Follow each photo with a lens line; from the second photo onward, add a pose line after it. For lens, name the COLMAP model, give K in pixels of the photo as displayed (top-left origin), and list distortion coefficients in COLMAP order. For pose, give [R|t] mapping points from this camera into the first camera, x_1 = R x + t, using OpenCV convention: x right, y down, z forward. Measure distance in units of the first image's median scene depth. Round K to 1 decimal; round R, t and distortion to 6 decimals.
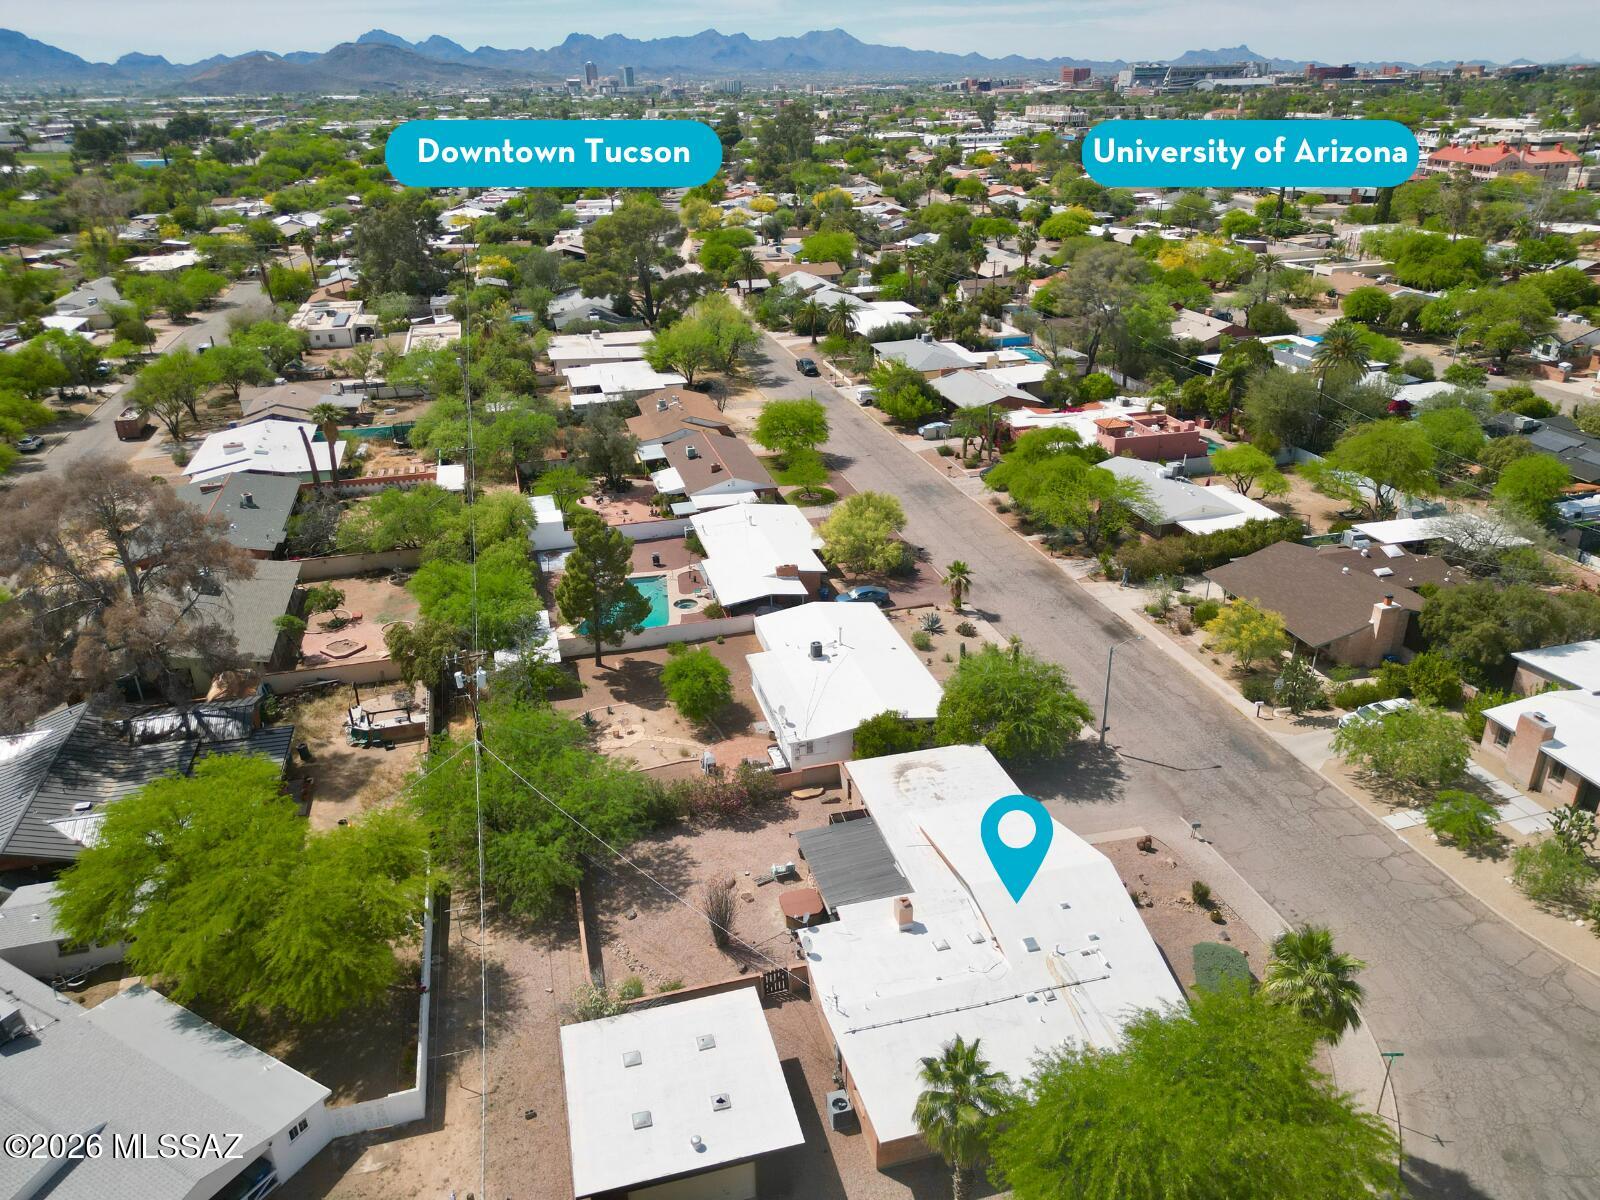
lens RADIAL K [[1124.5, 0, 800.0], [0, 1124.5, 600.0], [0, 0, 1]] dist [0.093092, -0.095703]
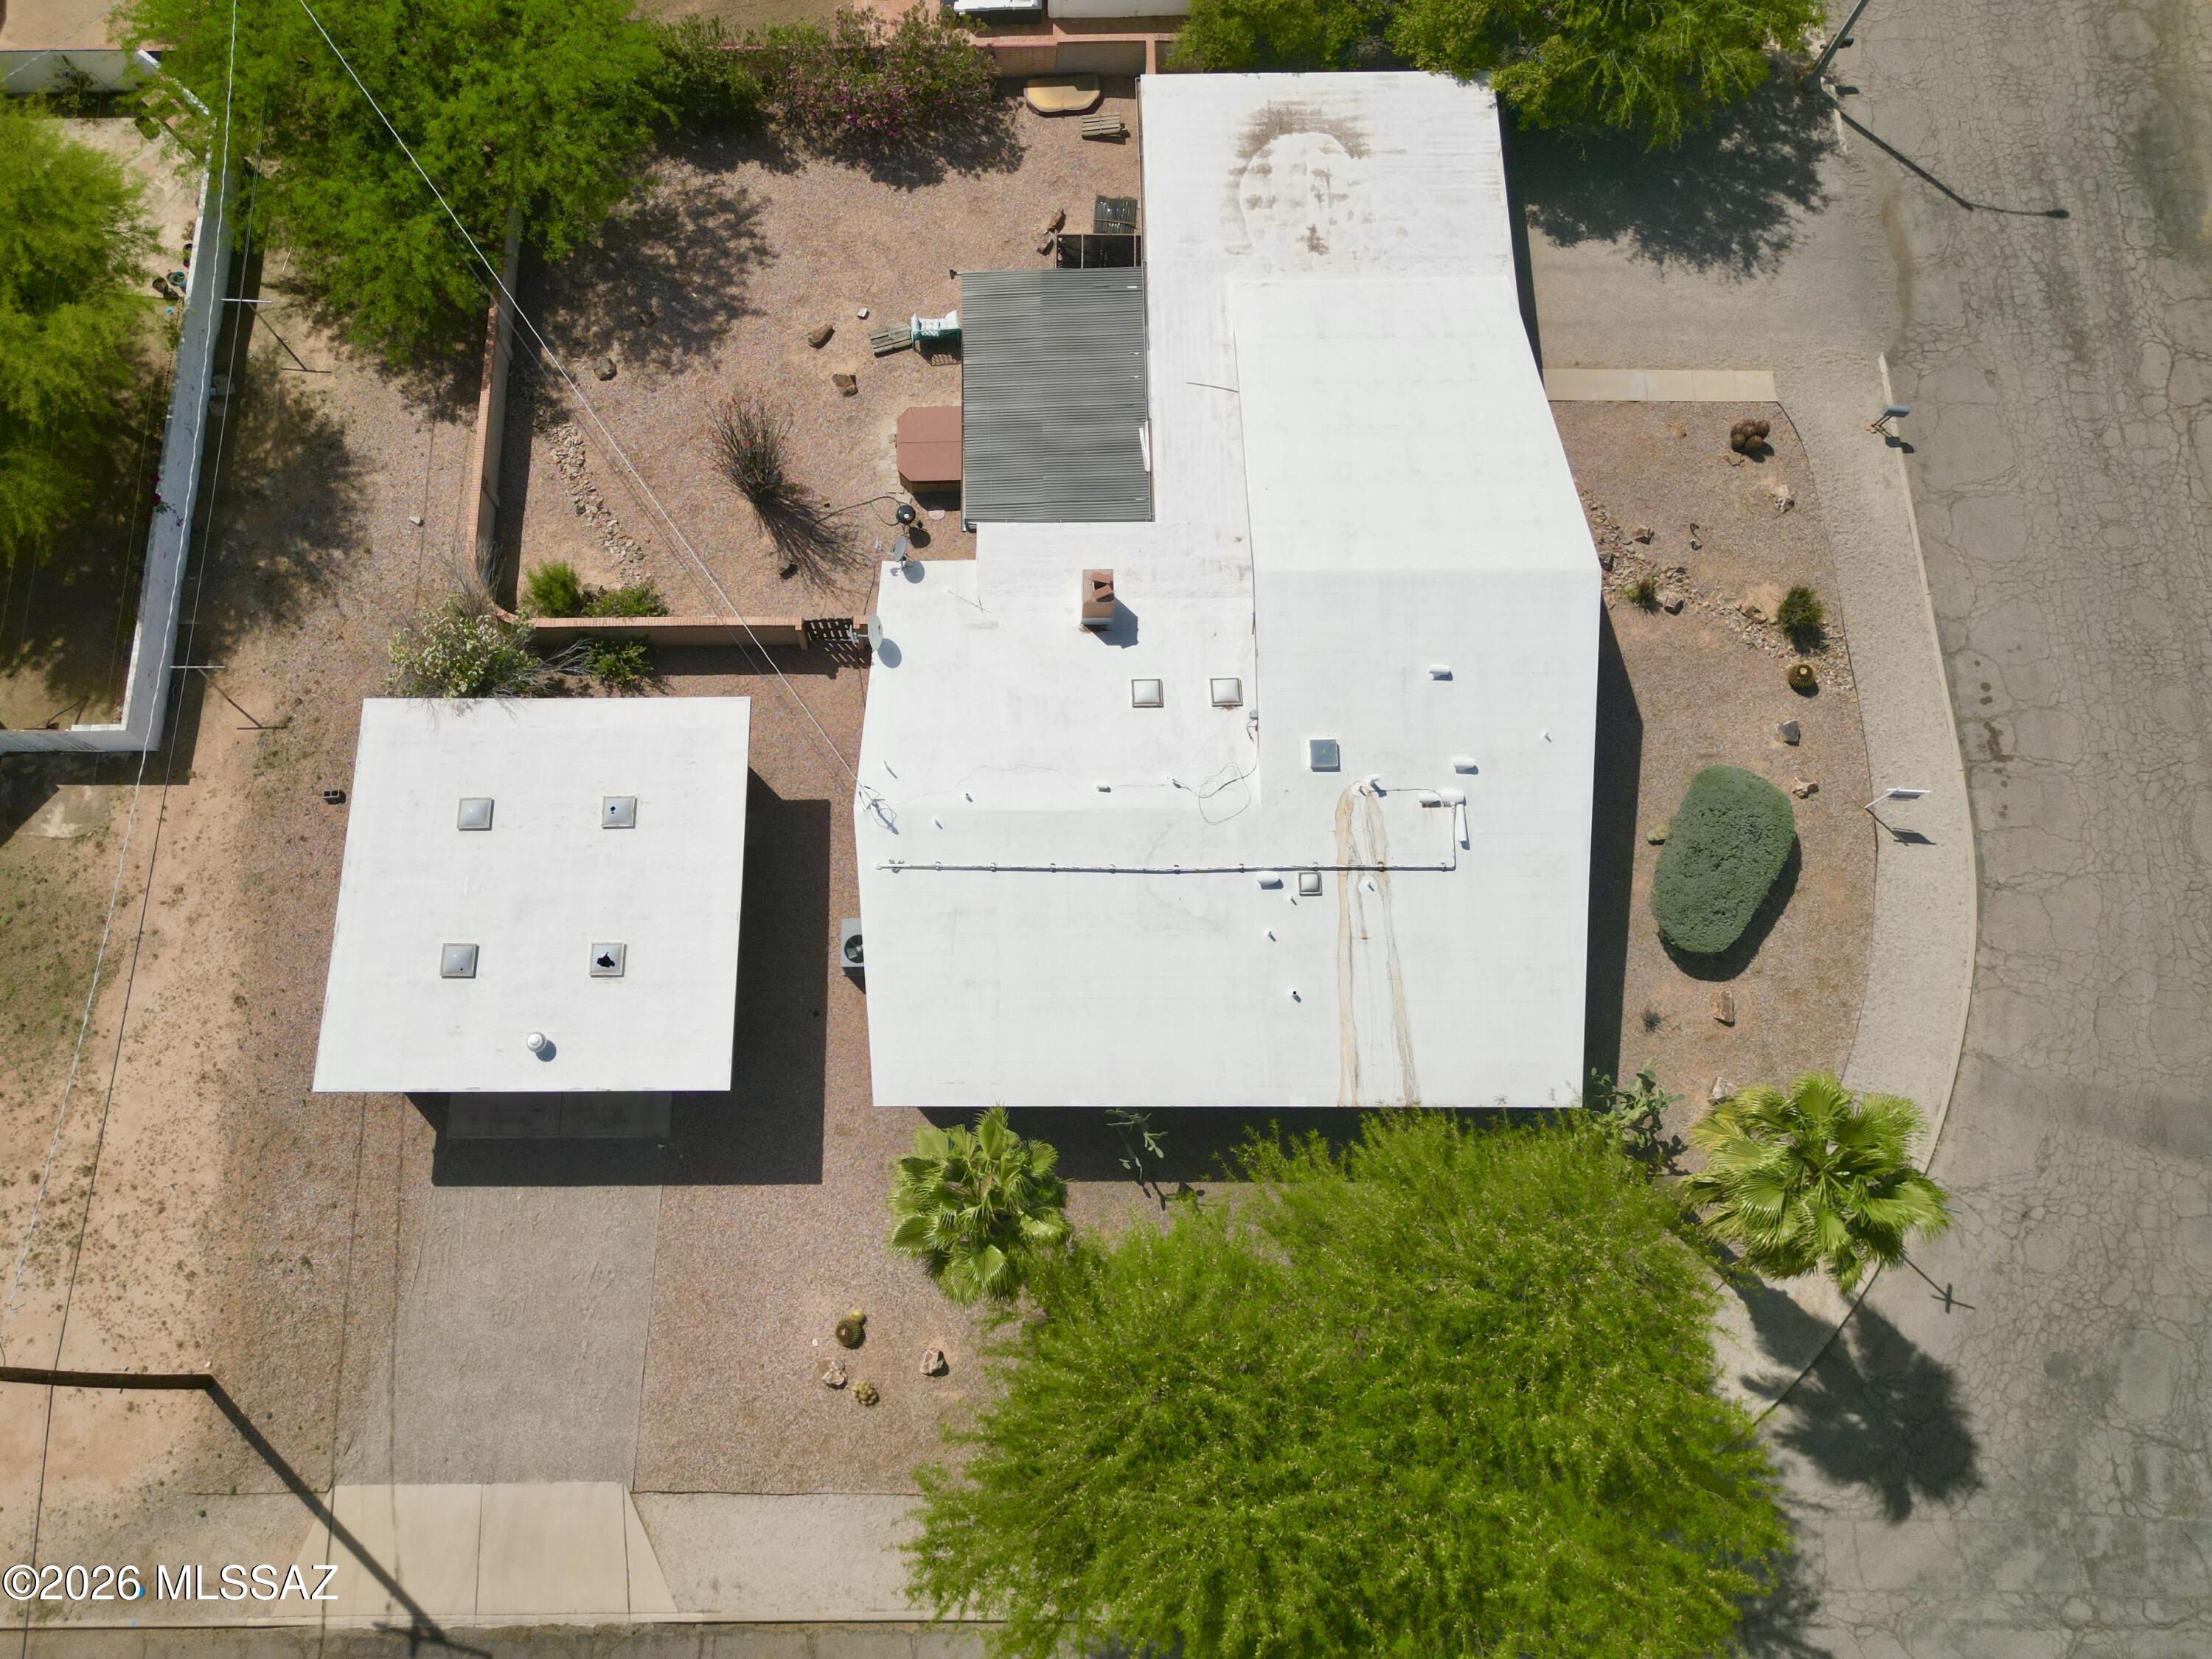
lens RADIAL K [[1662.8, 0, 984.4], [0, 1662.8, 724.1], [0, 0, 1]] dist [0.097360, -0.120875]
pose [[0.967212, 0.242844, -0.074350, 0.062717], [-0.107733, 0.657419, 0.745784, -0.111617], [0.229989, -0.713321, 0.662026, 0.283613]]
